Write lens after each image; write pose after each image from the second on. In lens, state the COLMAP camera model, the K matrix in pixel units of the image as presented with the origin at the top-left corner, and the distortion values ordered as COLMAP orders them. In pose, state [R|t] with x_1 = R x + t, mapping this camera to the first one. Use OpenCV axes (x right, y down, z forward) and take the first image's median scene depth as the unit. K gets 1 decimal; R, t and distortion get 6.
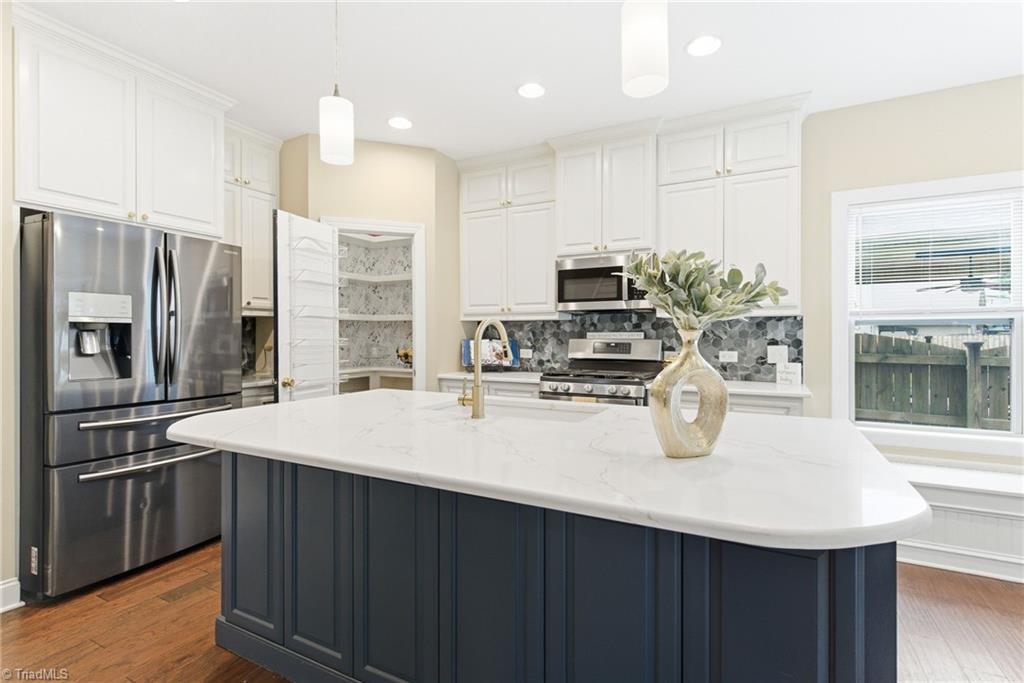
lens RADIAL K [[477.2, 0, 520.4], [0, 477.2, 337.7], [0, 0, 1]] dist [0.007734, -0.001183]
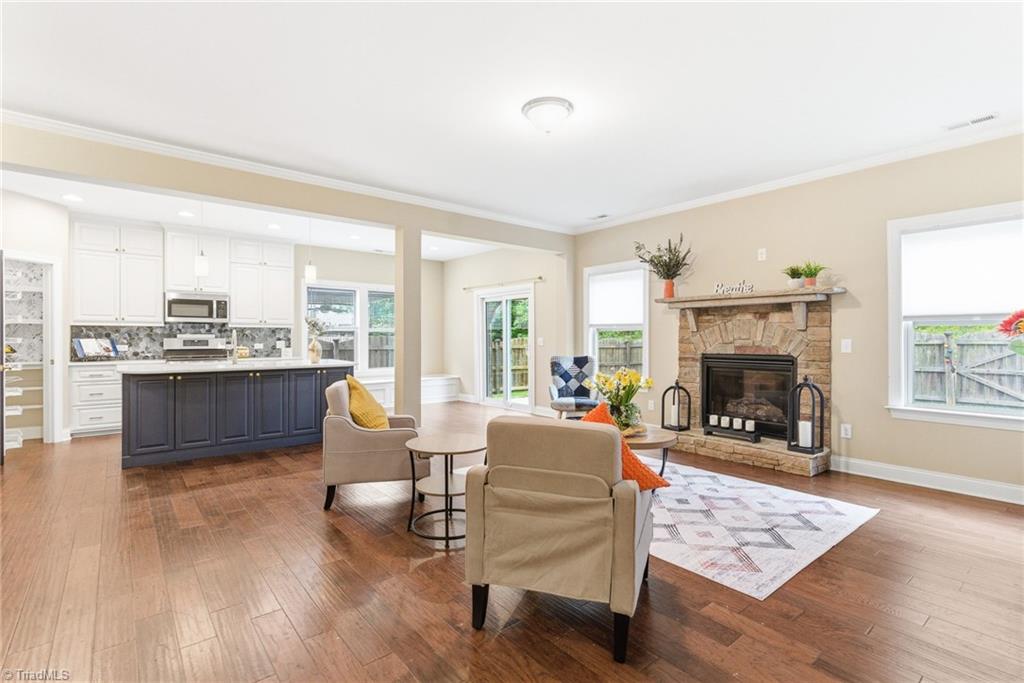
lens RADIAL K [[477.2, 0, 509.9], [0, 477.2, 337.4], [0, 0, 1]] dist [0.007734, -0.001183]
pose [[0.397458, -0.000517, 0.917620, -1.026437], [0.002752, 0.999996, -0.000628, 0.004872], [-0.917616, 0.002775, 0.397458, -0.834643]]
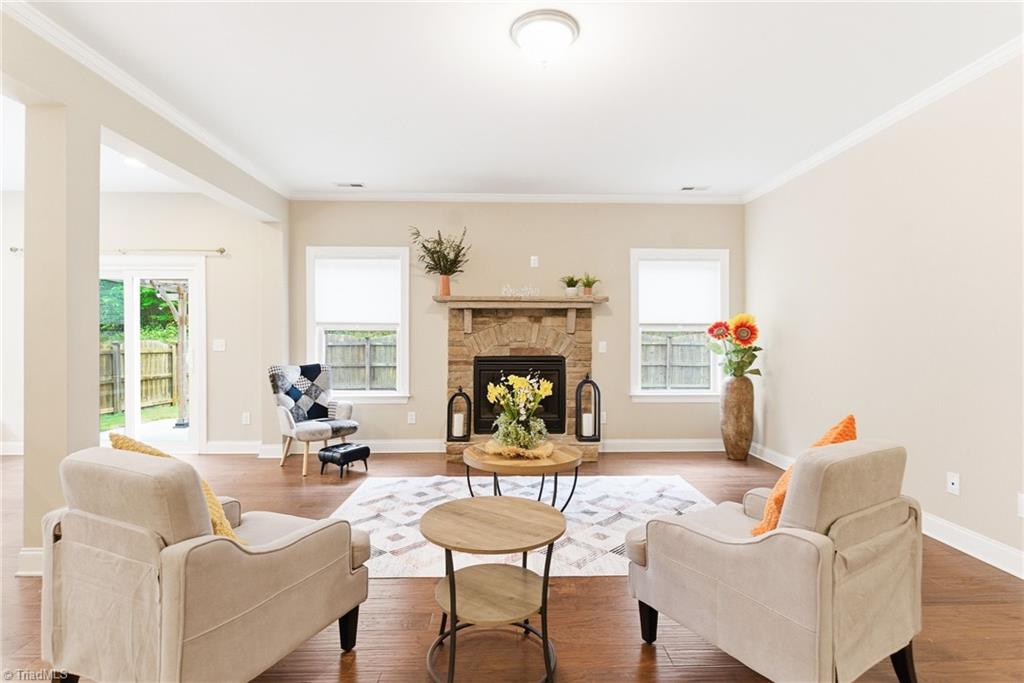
lens RADIAL K [[477.2, 0, 515.2], [0, 477.2, 346.1], [0, 0, 1]] dist [0.007734, -0.001183]
pose [[-0.491081, -0.011757, 0.871035, -0.734933], [0.000554, 0.999905, 0.013808, 0.005079], [-0.871114, 0.007264, -0.491028, -0.223411]]
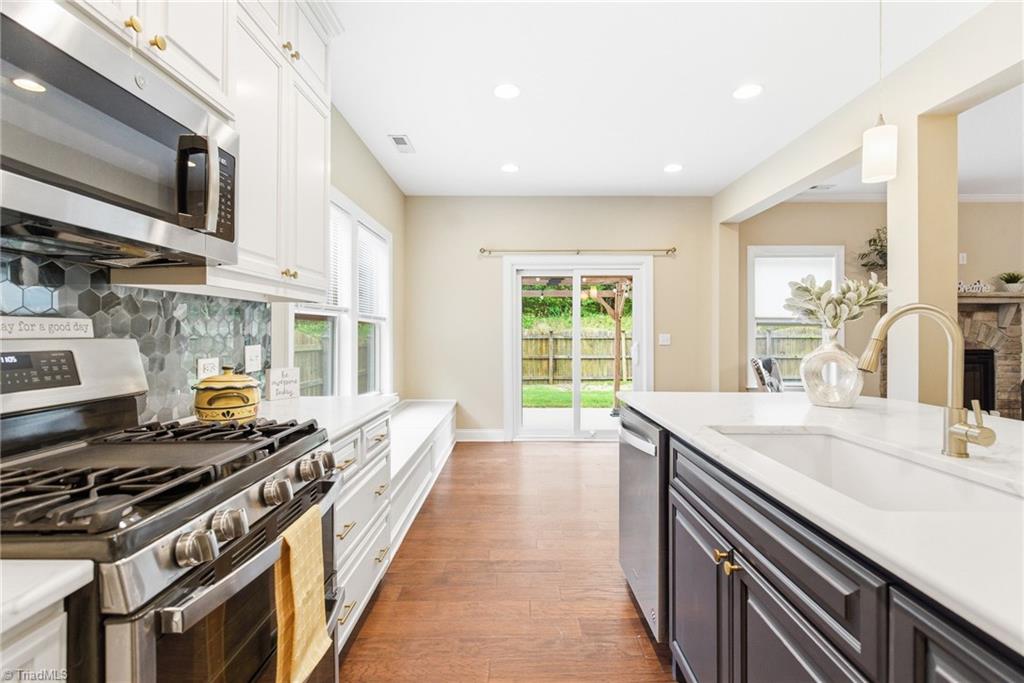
lens RADIAL K [[477.2, 0, 518.8], [0, 477.2, 340.9], [0, 0, 1]] dist [0.007734, -0.001183]
pose [[-0.469254, -0.016263, 0.882913, -0.210194], [0.001042, 0.999820, 0.018970, -0.001535], [-0.883062, 0.009822, -0.469153, 0.900419]]
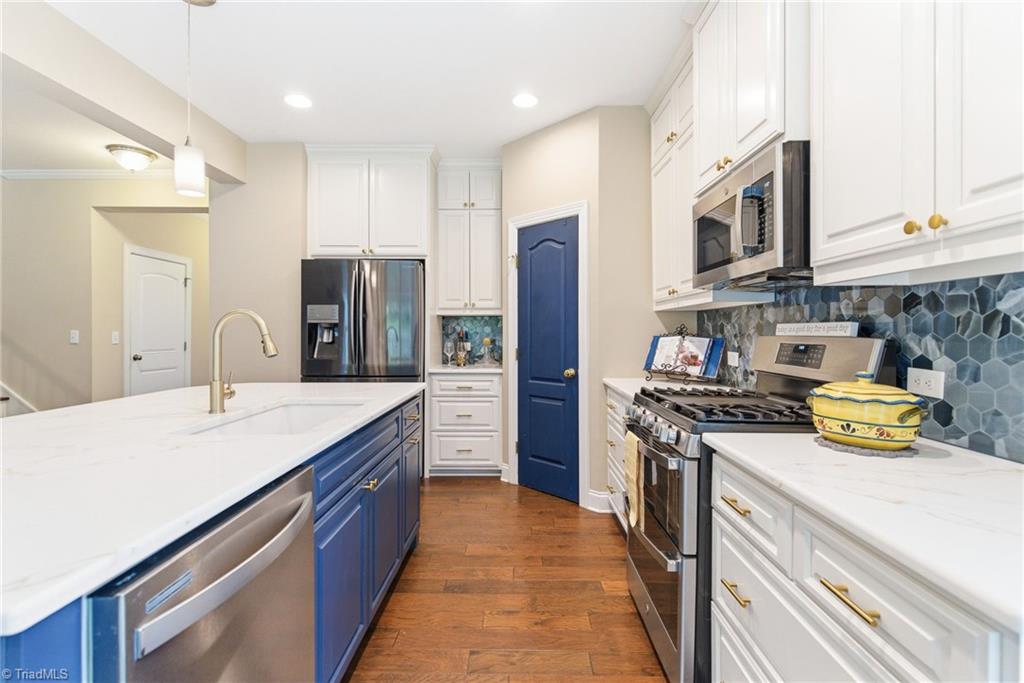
lens RADIAL K [[477.2, 0, 520.9], [0, 477.2, 335.7], [0, 0, 1]] dist [0.007734, -0.001183]
pose [[0.454340, 0.005795, -0.890809, 0.520153], [-0.005356, 0.999979, 0.003773, 0.001598], [0.890812, 0.003057, 0.454362, 0.528340]]
